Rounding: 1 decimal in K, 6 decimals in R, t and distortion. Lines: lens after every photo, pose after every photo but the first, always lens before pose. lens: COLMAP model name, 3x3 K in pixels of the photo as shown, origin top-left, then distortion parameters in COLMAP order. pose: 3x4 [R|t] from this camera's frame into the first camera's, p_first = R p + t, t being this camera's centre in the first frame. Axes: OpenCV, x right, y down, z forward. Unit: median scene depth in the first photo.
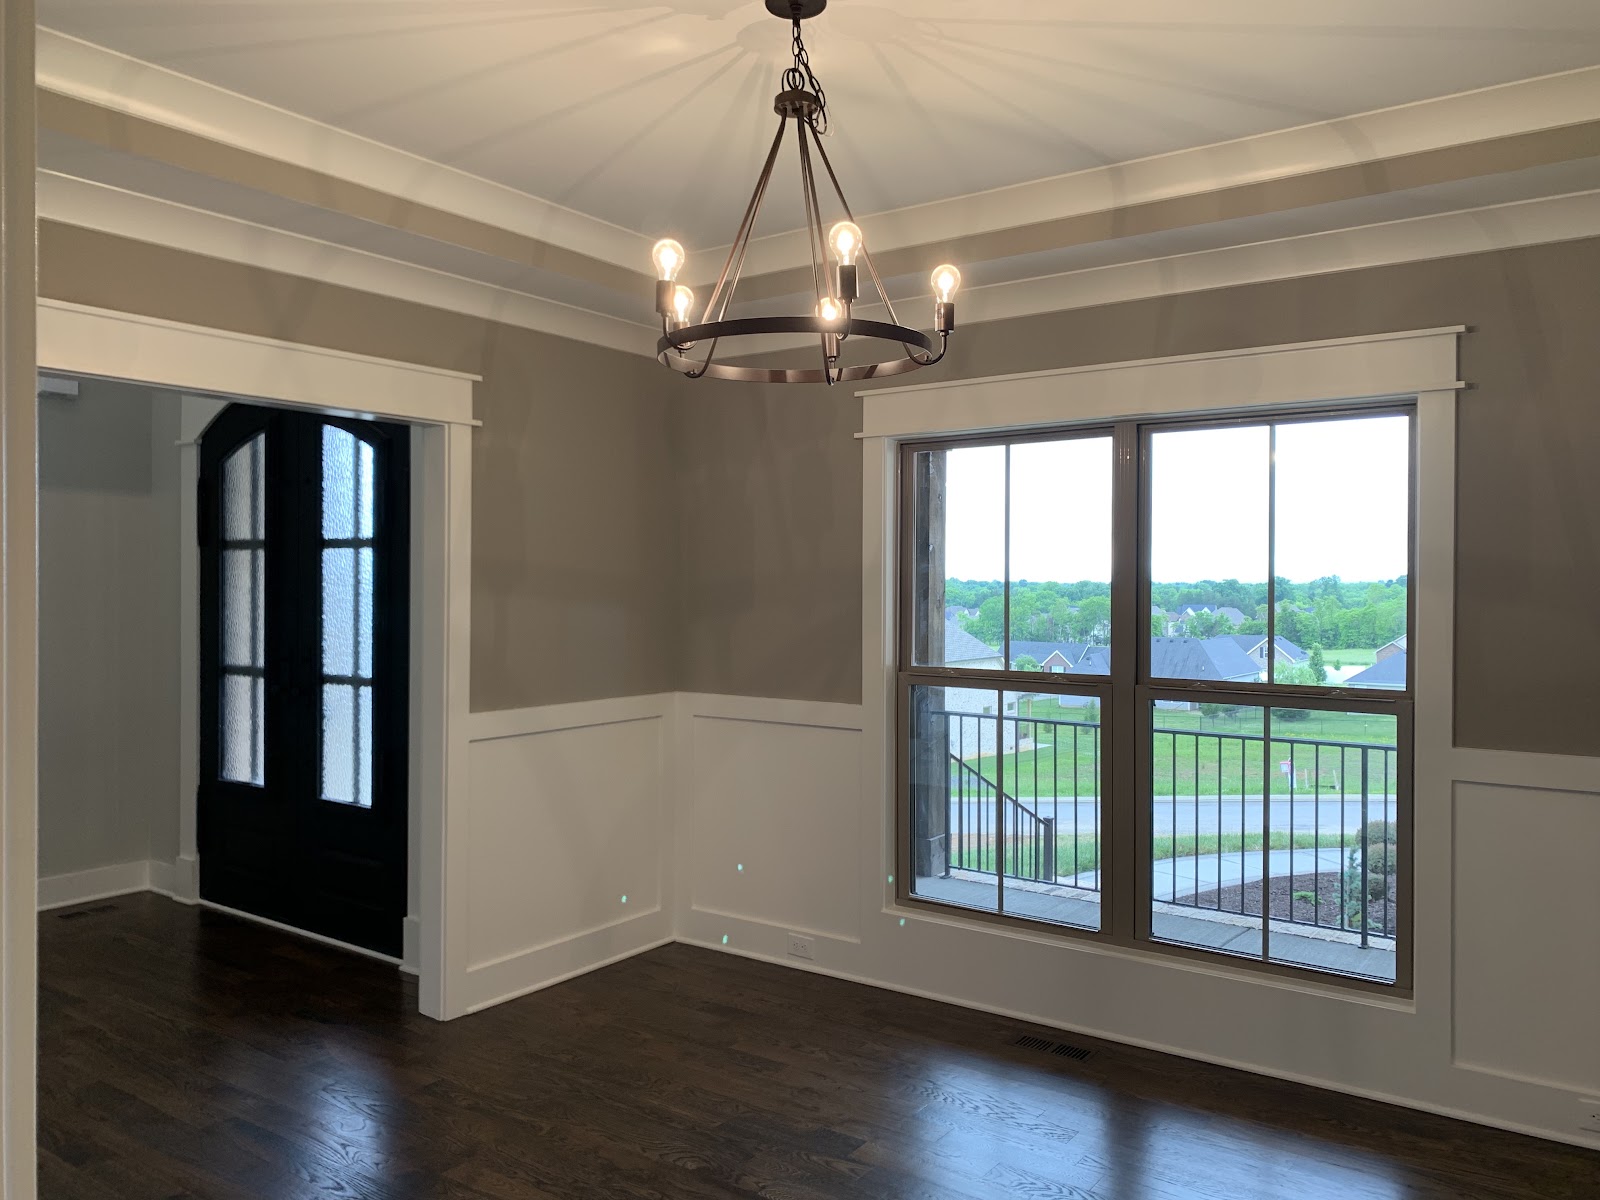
lens RADIAL K [[1224.4, 0, 806.8], [0, 1224.4, 599.5], [0, 0, 1]] dist [0.047678, -0.061106]
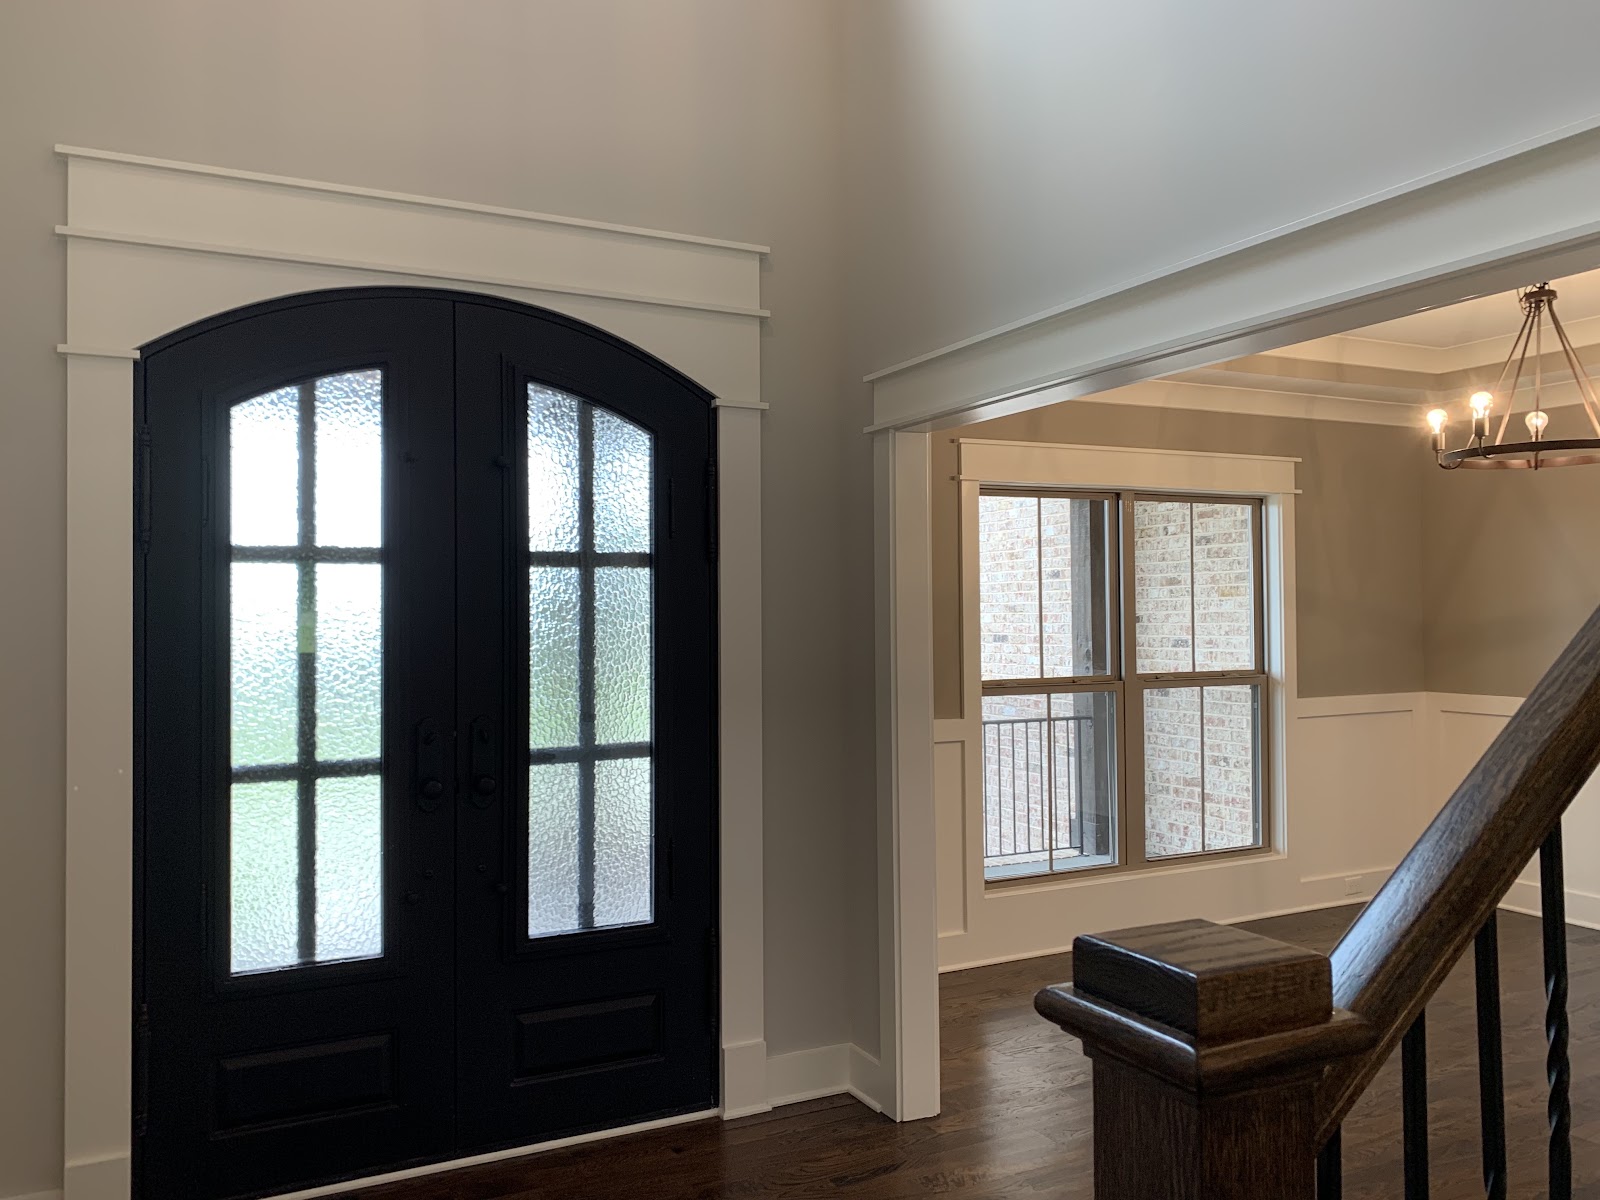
lens RADIAL K [[1224.4, 0, 786.9], [0, 1224.4, 596.5], [0, 0, 1]] dist [0.047678, -0.061106]
pose [[0.465389, 0.005260, 0.885091, -1.064386], [0.028857, 0.999361, -0.021113, -0.006142], [-0.884636, 0.035367, 0.464940, 0.646947]]
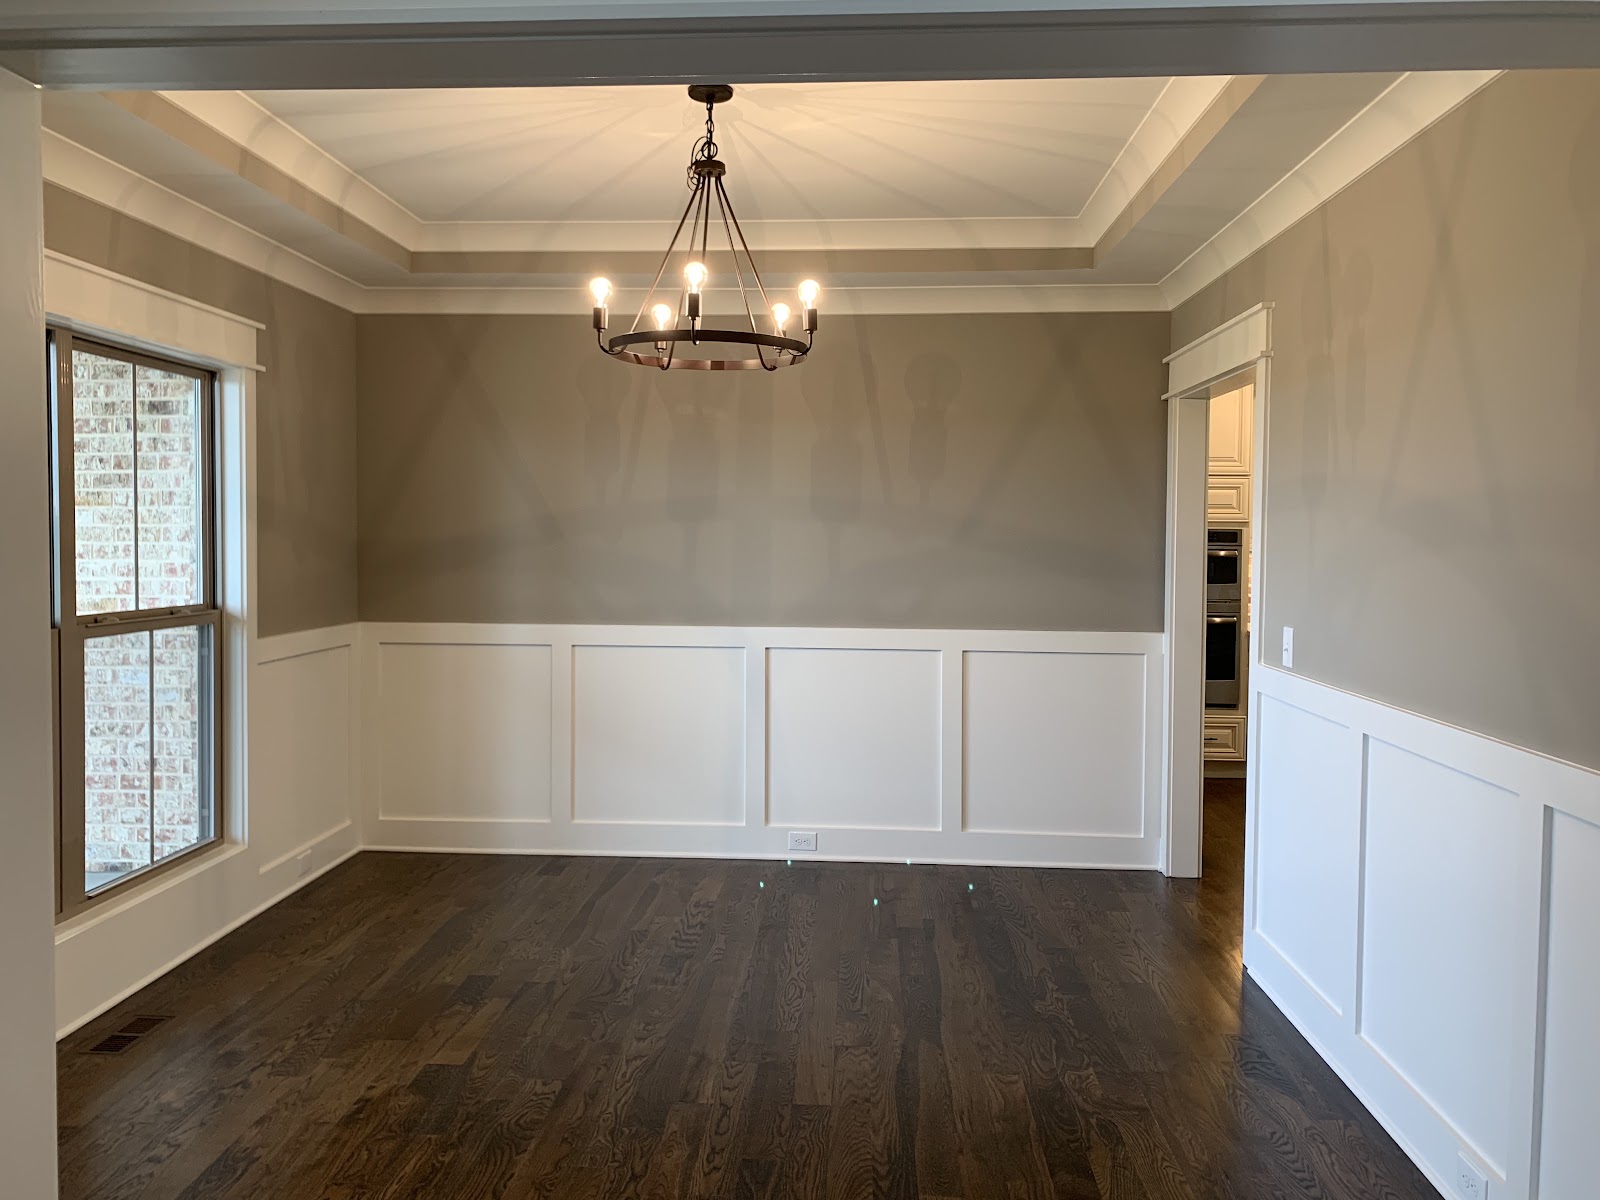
lens RADIAL K [[1224.4, 0, 784.3], [0, 1224.4, 591.5], [0, 0, 1]] dist [0.047678, -0.061106]
pose [[-0.523745, -0.042320, 0.850823, -0.718866], [0.008789, 0.998444, 0.055073, -0.000202], [-0.851830, 0.036322, -0.522558, 0.952333]]
